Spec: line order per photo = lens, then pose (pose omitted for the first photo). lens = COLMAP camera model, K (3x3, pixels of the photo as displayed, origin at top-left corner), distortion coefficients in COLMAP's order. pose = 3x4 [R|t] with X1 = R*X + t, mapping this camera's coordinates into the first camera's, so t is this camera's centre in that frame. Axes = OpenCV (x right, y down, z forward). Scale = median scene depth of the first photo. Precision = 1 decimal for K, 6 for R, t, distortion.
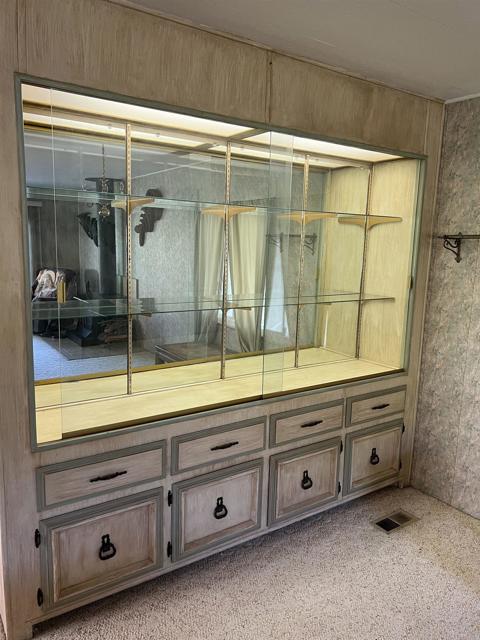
lens RADIAL K [[481.7, 0, 237.5], [0, 481.7, 322.8], [0, 0, 1]] dist [0.064269, -0.083258]
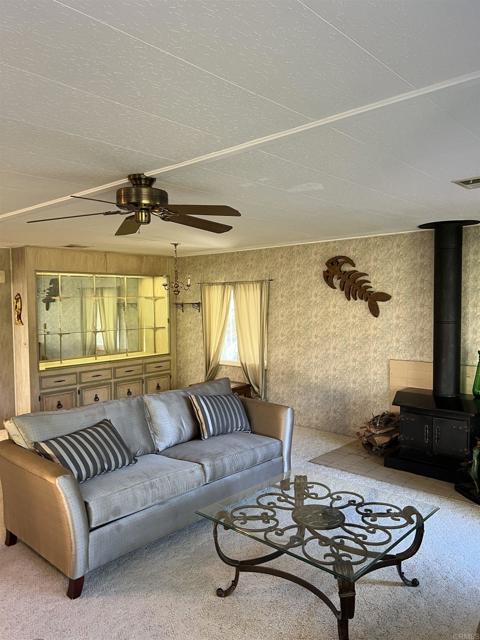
lens RADIAL K [[481.7, 0, 237.5], [0, 481.7, 322.8], [0, 0, 1]] dist [0.064269, -0.083258]
pose [[0.970908, -0.051256, 0.233901, 0.109841], [0.077093, 0.991722, -0.102686, 0.246503], [-0.226701, 0.117731, 0.966823, -1.761795]]
